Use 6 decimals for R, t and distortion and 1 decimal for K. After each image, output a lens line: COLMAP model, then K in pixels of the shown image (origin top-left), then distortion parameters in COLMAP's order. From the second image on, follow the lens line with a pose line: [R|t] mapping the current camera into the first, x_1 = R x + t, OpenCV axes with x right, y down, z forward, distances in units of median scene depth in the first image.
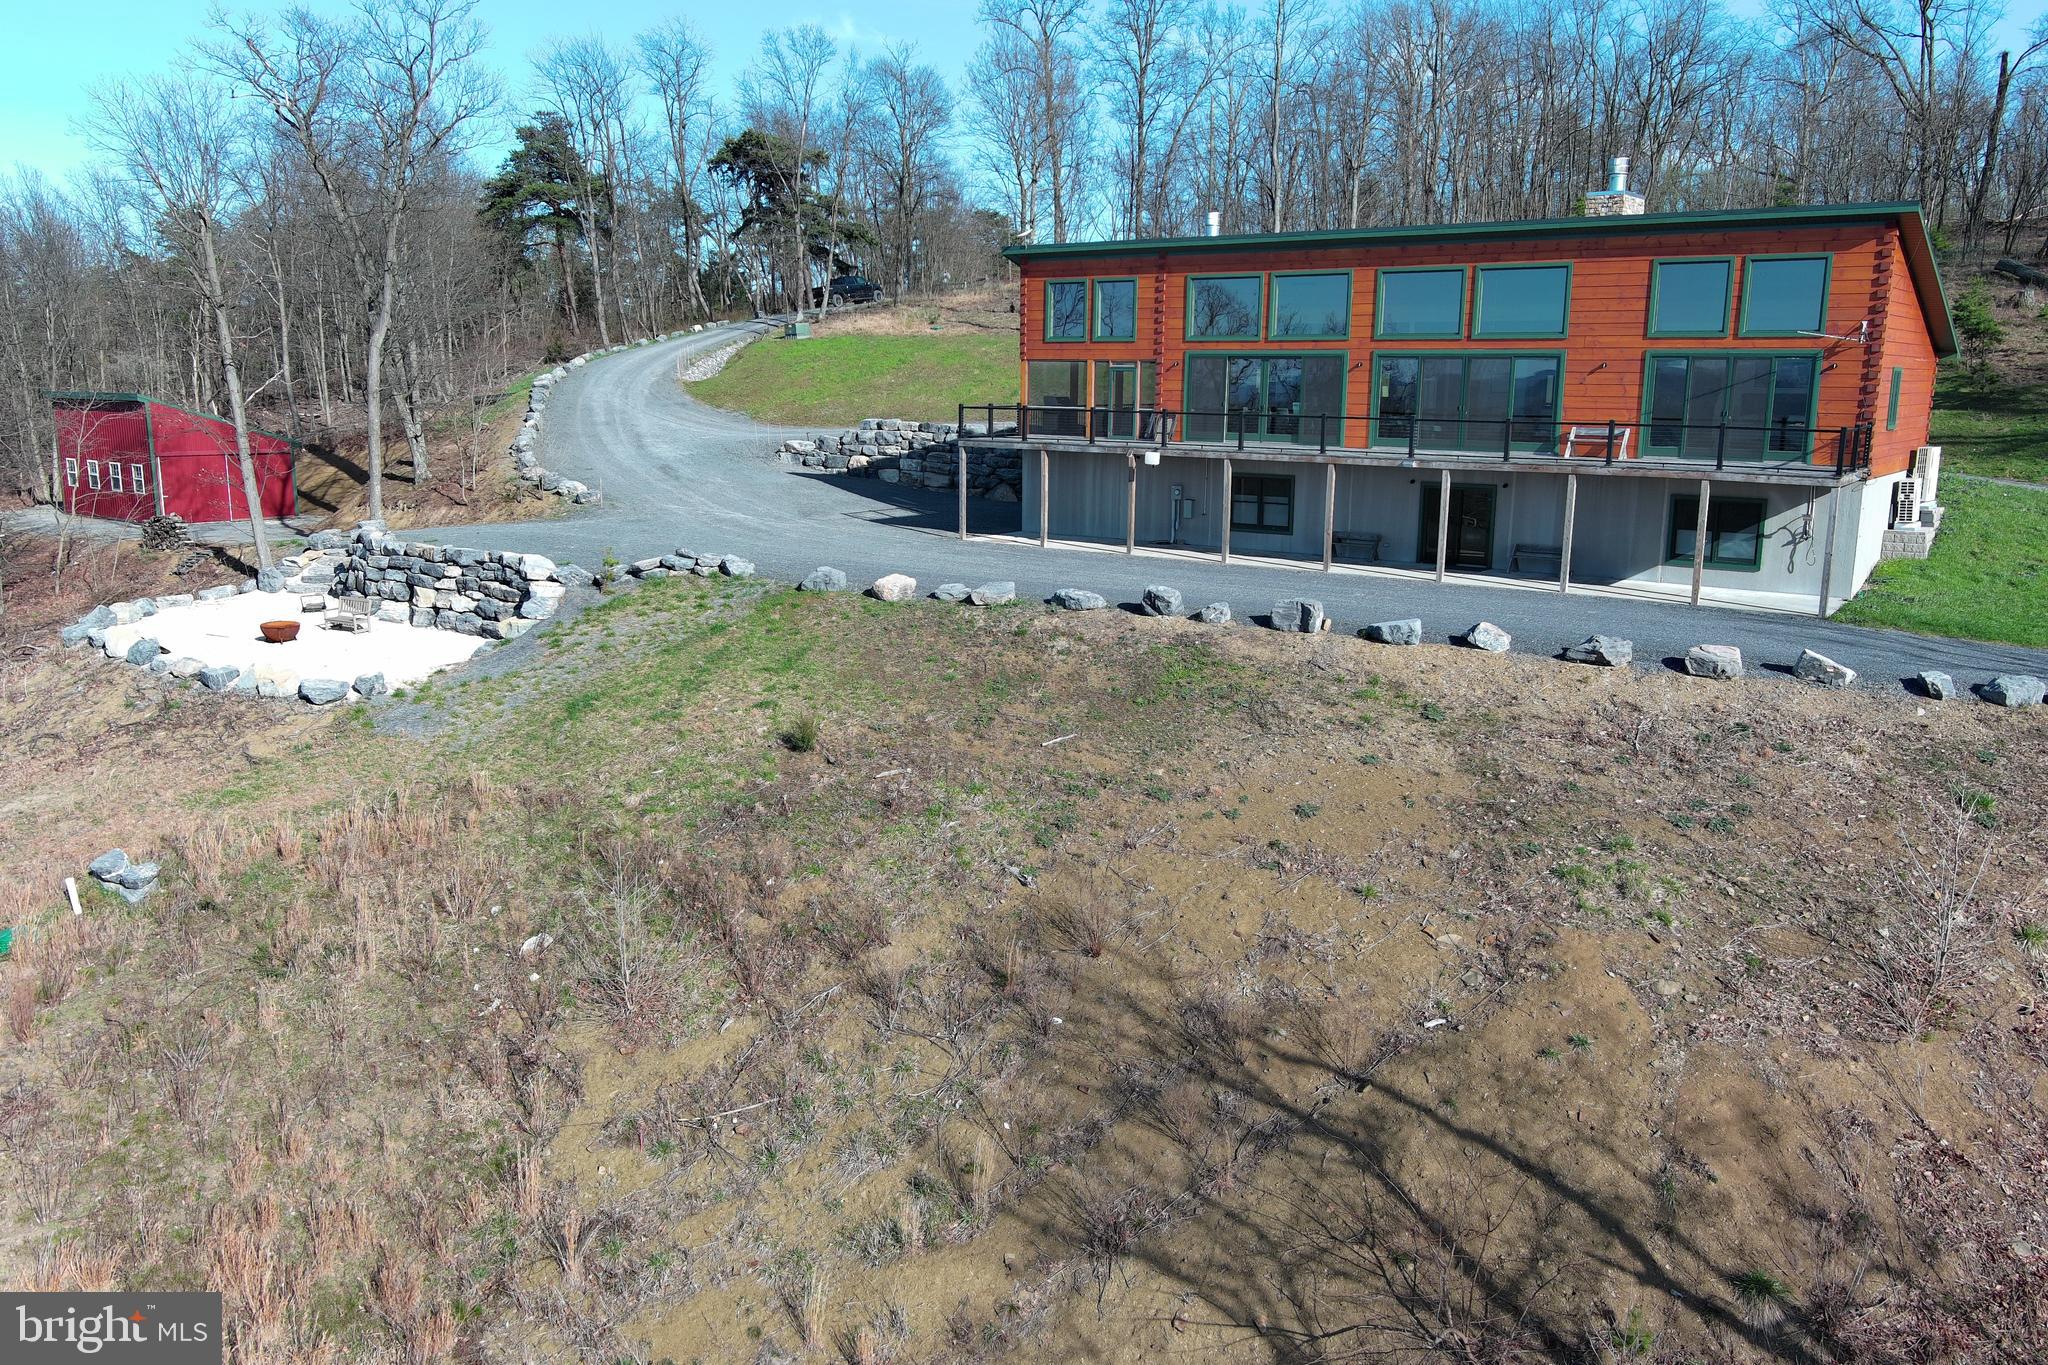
lens RADIAL K [[1588.3, 0, 1024.6], [0, 1588.3, 694.7], [0, 0, 1]] dist [0.034335, -0.039073]
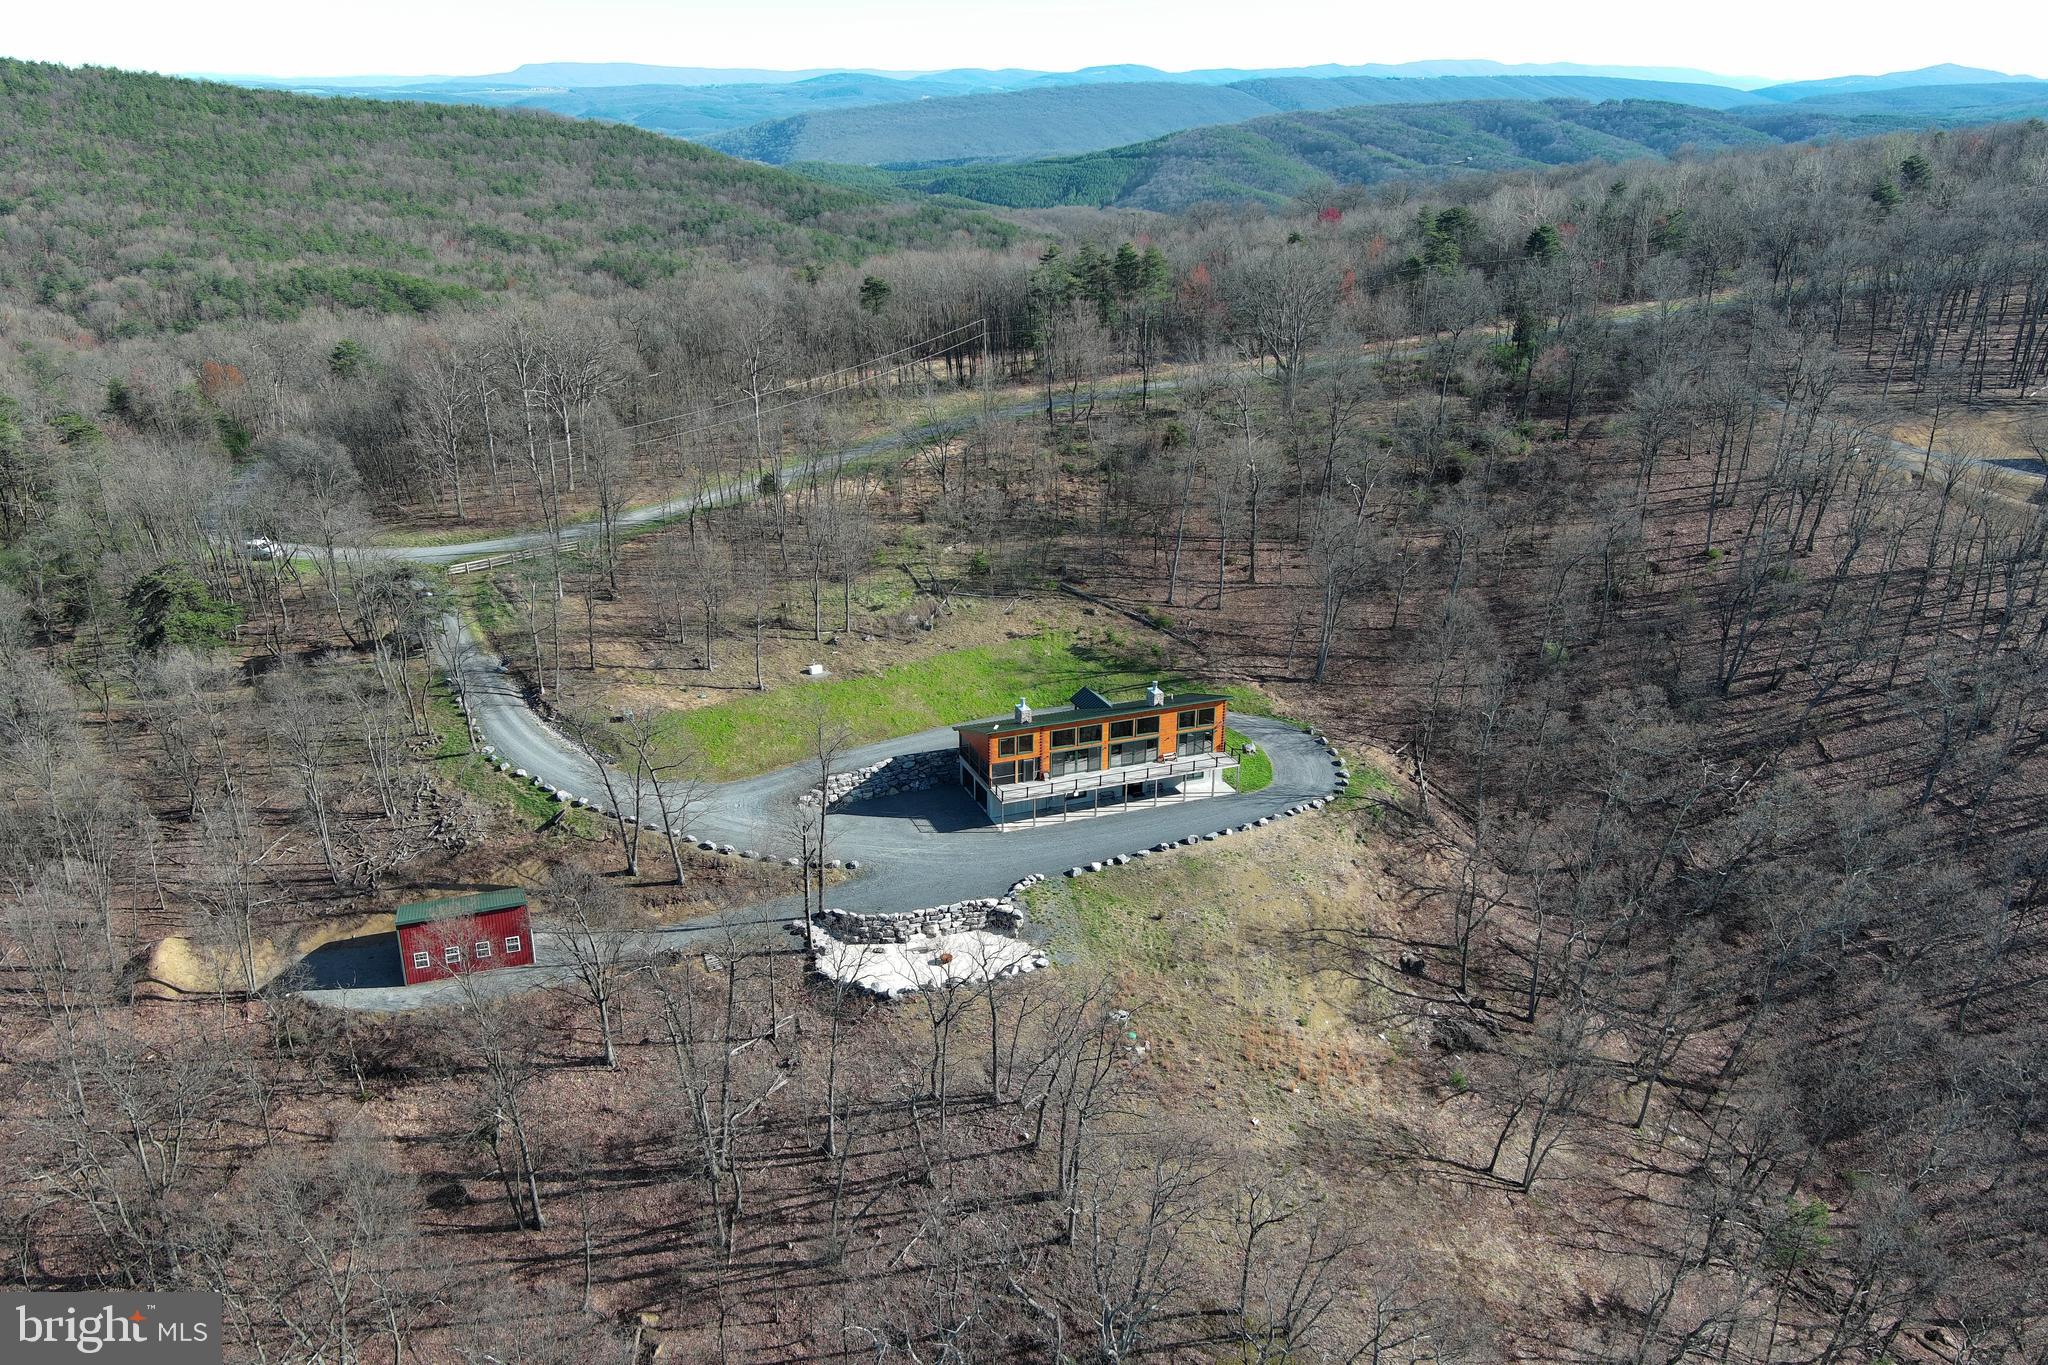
lens RADIAL K [[1588.3, 0, 1020.5], [0, 1588.3, 680.8], [0, 0, 1]] dist [0.034335, -0.039073]
pose [[0.526096, -0.305216, 0.793767, -3.193387], [0.169475, 0.952282, 0.253843, -1.554734], [-0.833367, 0.000978, 0.552719, -0.917156]]
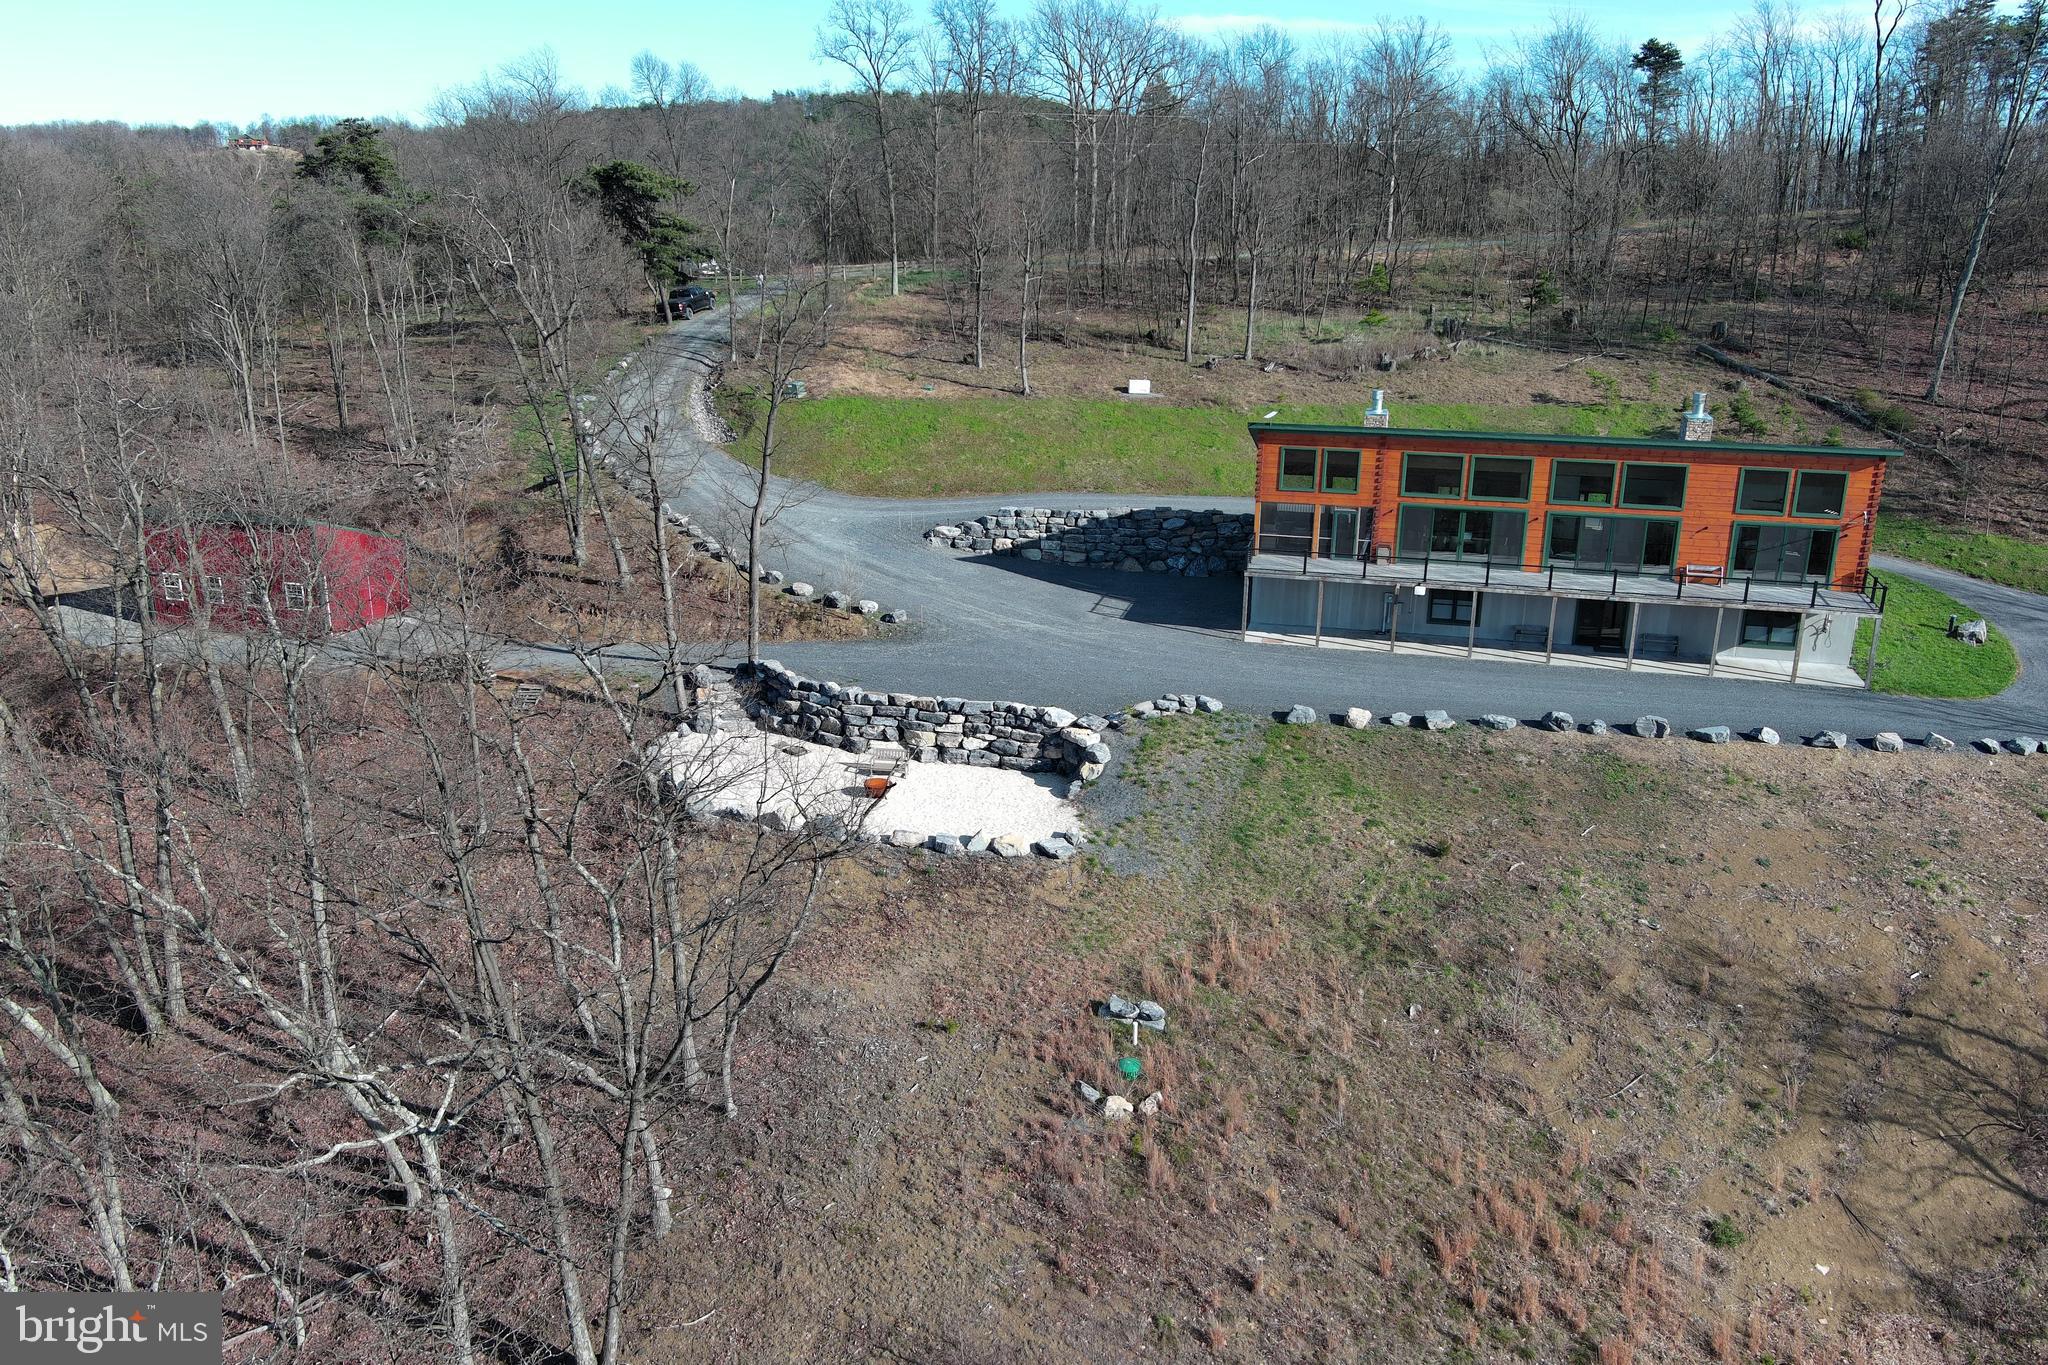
lens RADIAL K [[1588.3, 0, 1016.9], [0, 1588.3, 683.2], [0, 0, 1]] dist [0.034335, -0.039073]
pose [[0.924885, -0.110414, 0.363863, -1.024370], [0.073936, 0.990869, 0.112745, -0.326181], [-0.372989, -0.077373, 0.924604, -0.289779]]
